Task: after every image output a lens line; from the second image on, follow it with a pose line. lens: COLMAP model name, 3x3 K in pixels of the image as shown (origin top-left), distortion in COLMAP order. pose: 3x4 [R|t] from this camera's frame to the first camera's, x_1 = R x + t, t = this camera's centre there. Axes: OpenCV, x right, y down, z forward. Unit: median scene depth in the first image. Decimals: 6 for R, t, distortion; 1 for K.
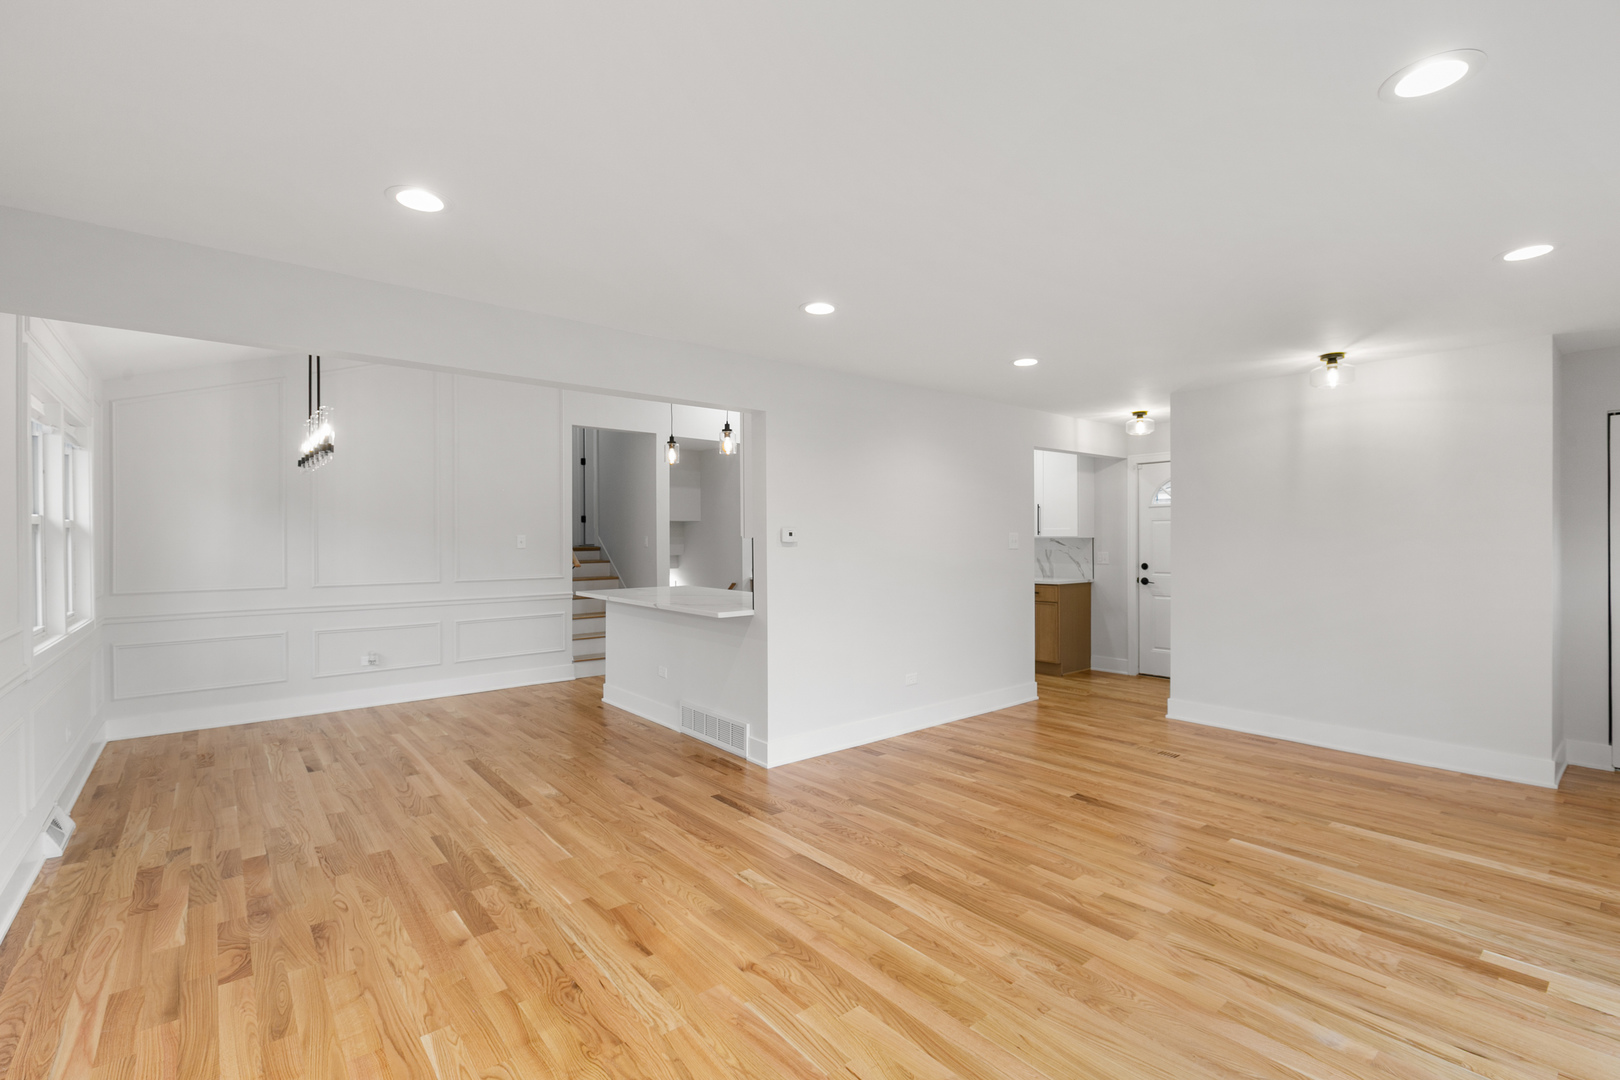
lens RADIAL K [[722.8, 0, 800.2], [0, 722.8, 544.9], [0, 0, 1]] dist [0.004264, -0.001806]
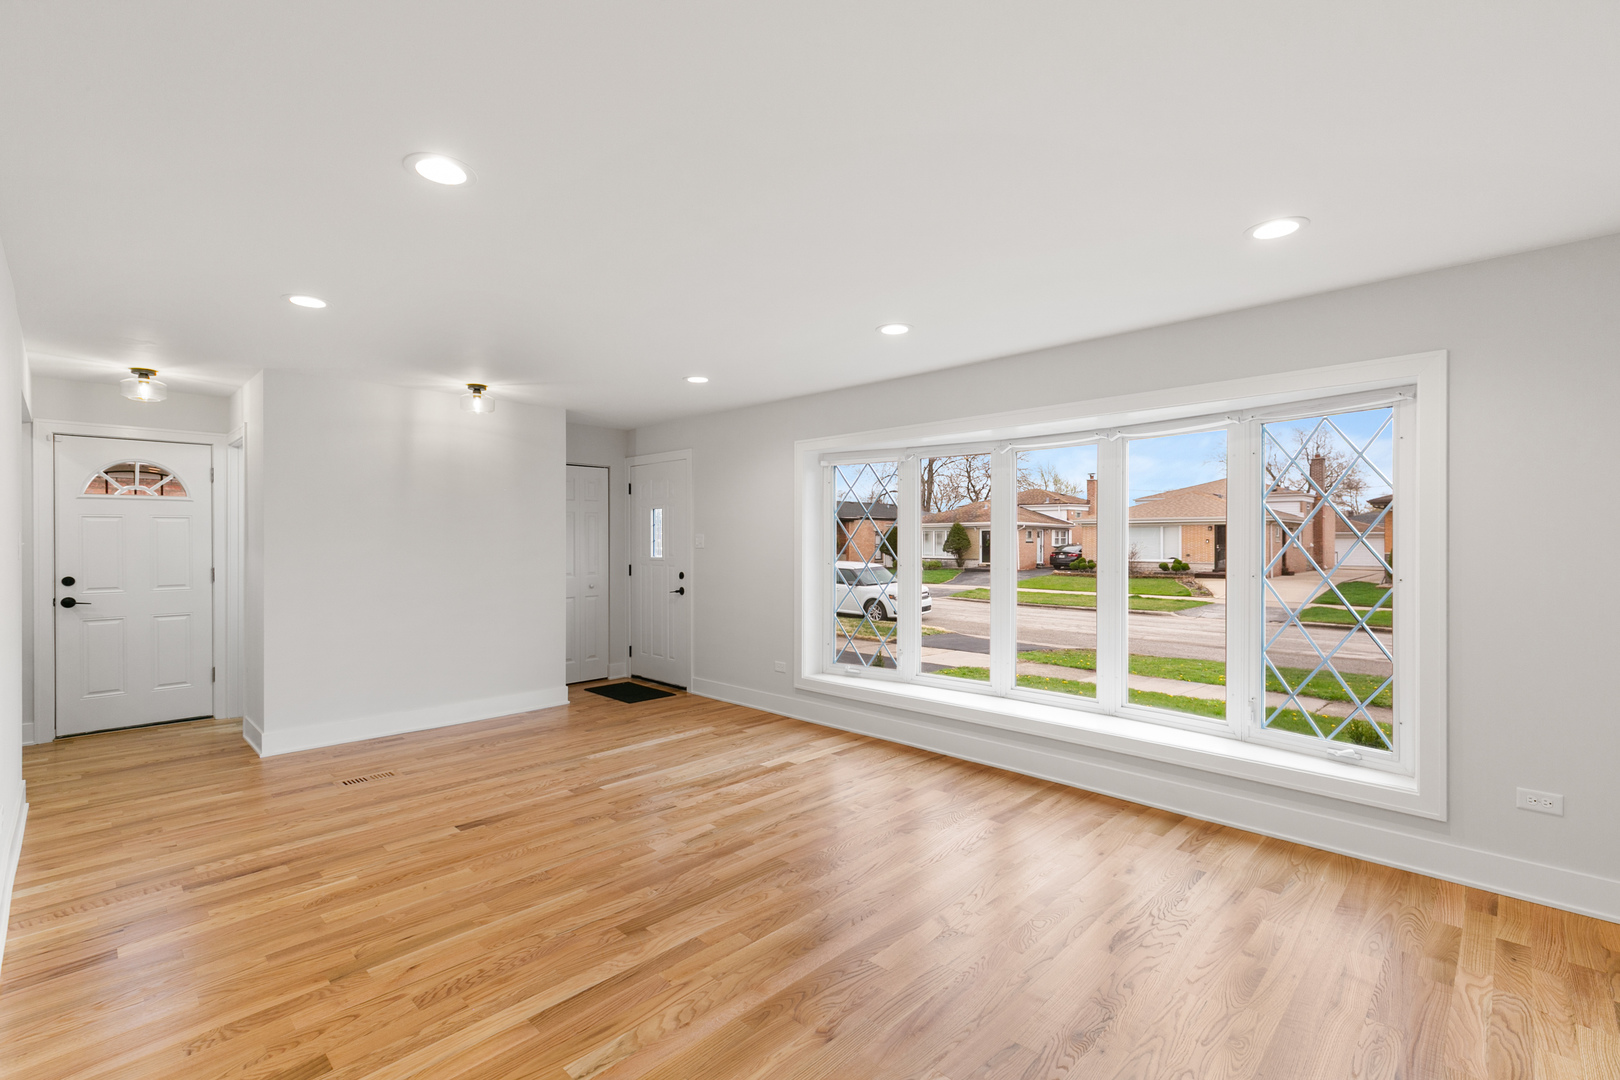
lens RADIAL K [[722.8, 0, 812.1], [0, 722.8, 540.0], [0, 0, 1]] dist [0.004264, -0.001806]
pose [[-0.116618, 0.006210, 0.993157, -0.522703], [0.009317, 0.999943, -0.005158, -0.000050], [-0.993133, 0.008652, -0.116669, 0.626252]]
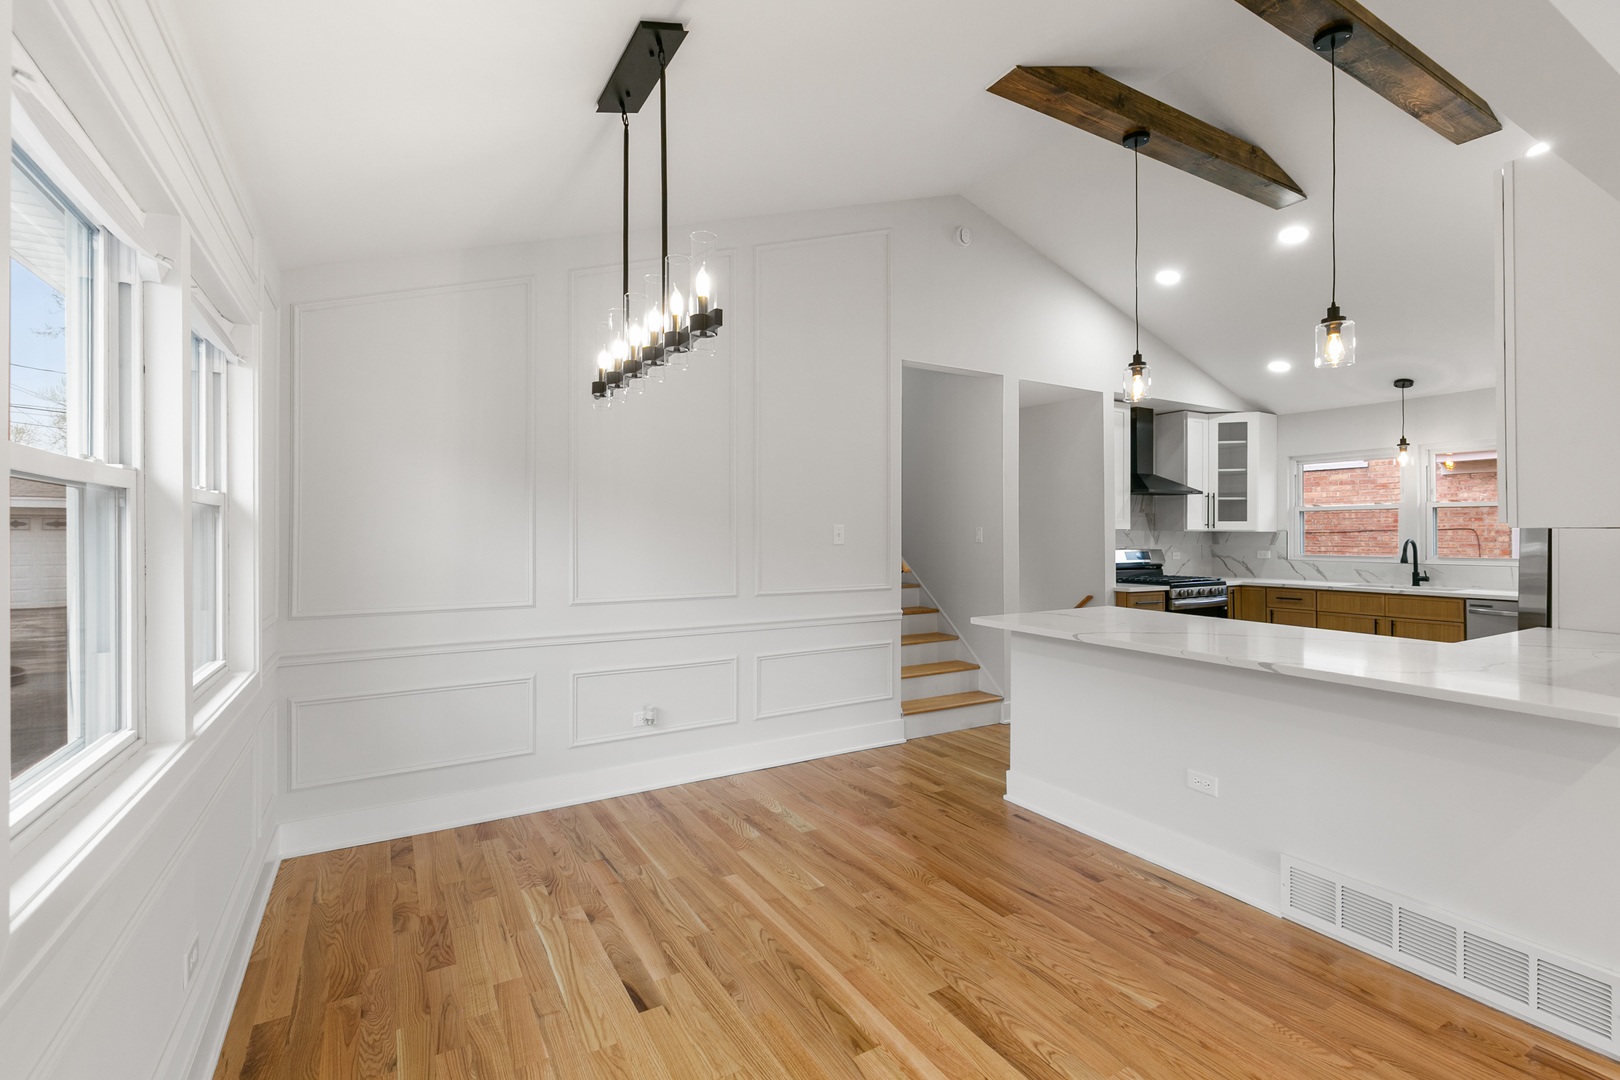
lens RADIAL K [[722.8, 0, 803.2], [0, 722.8, 532.0], [0, 0, 1]] dist [0.004264, -0.001806]
pose [[0.987792, 0.004172, -0.155723, -0.516855], [-0.005431, 0.999956, -0.007659, -0.002197], [0.155684, 0.008411, 0.987771, 0.559752]]
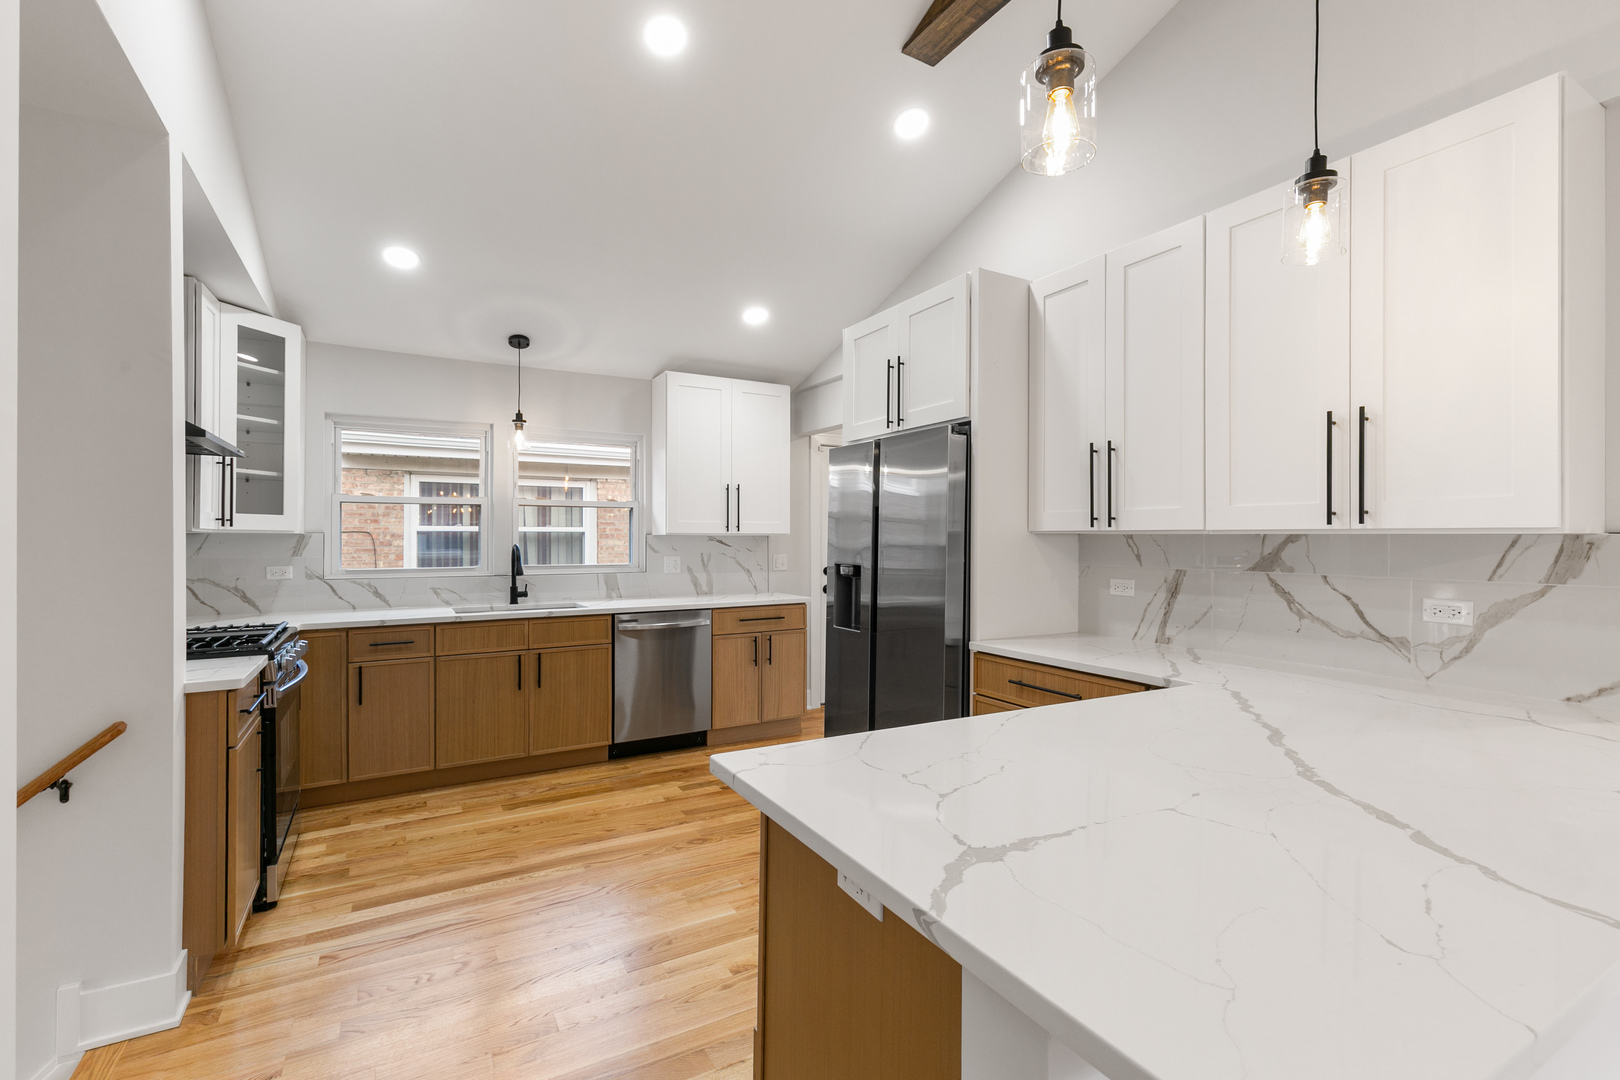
lens RADIAL K [[722.8, 0, 824.6], [0, 722.8, 534.0], [0, 0, 1]] dist [0.004264, -0.001806]
pose [[0.162049, 0.009594, 0.986736, -0.572809], [0.004688, 0.999934, -0.010492, -0.007746], [-0.986772, 0.006326, 0.161994, 1.514471]]
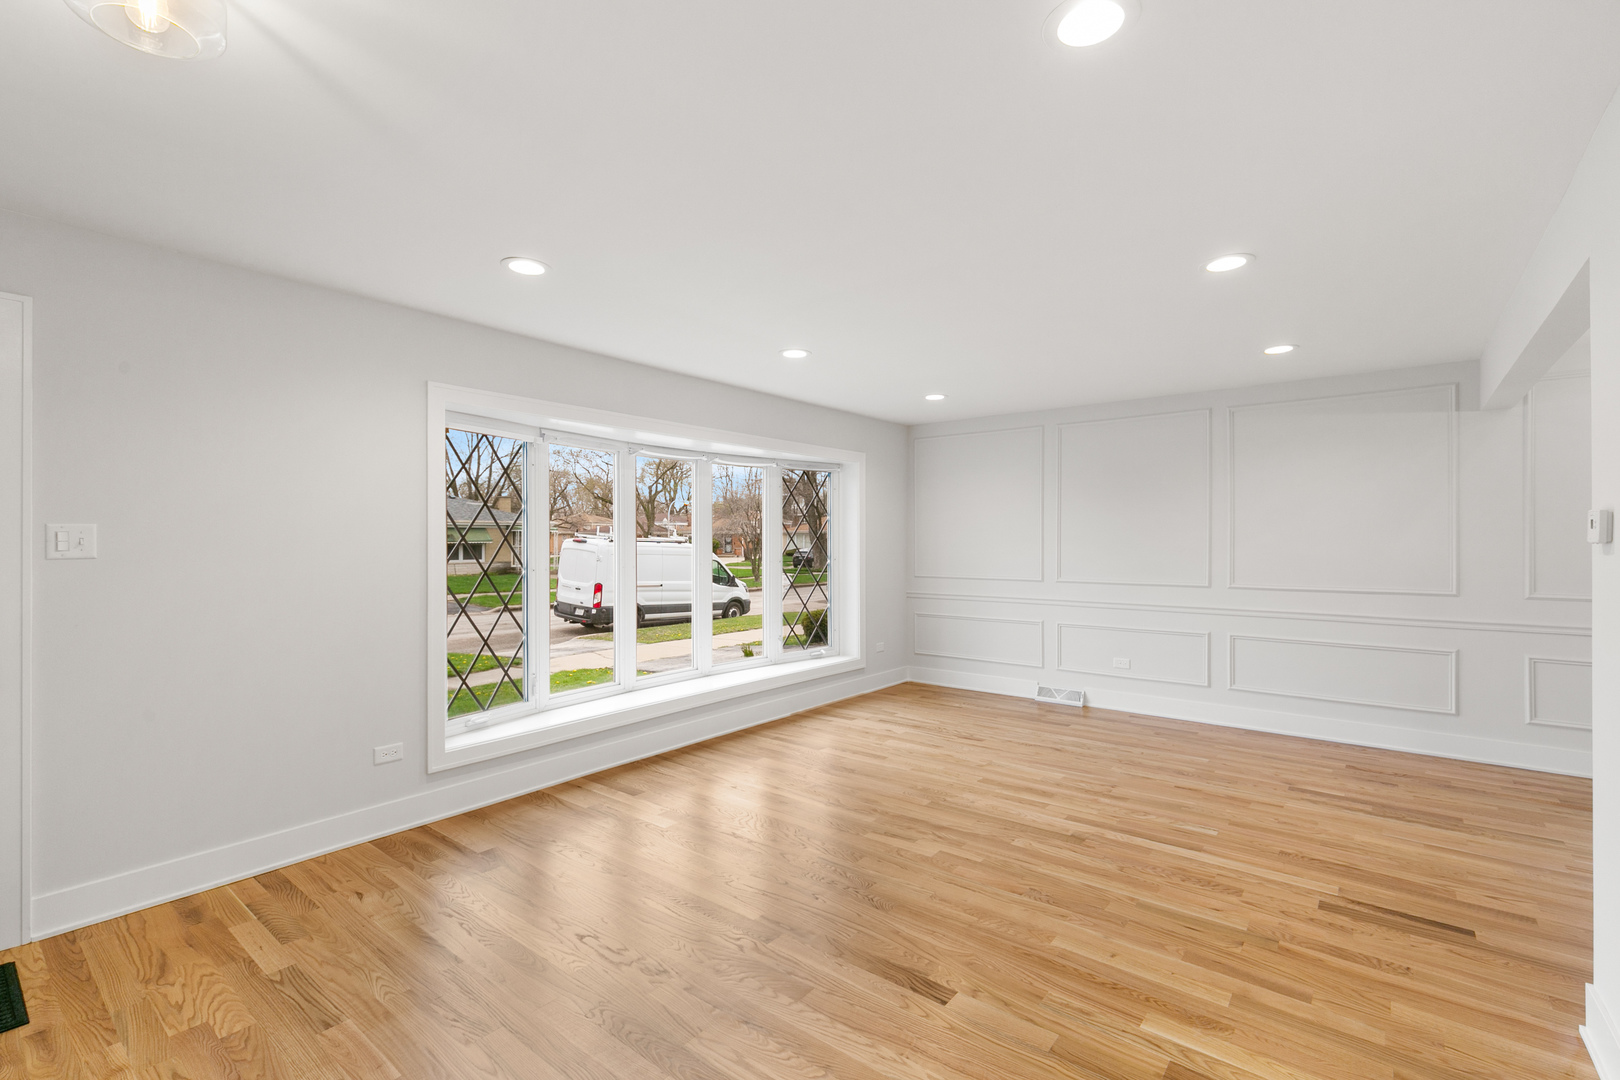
lens RADIAL K [[722.8, 0, 806.0], [0, 722.8, 525.4], [0, 0, 1]] dist [0.004264, -0.001806]
pose [[-0.977908, 0.002133, -0.209026, 0.564822], [0.004365, 0.999938, -0.010220, -0.012124], [0.208992, -0.010906, -0.977857, 1.429584]]
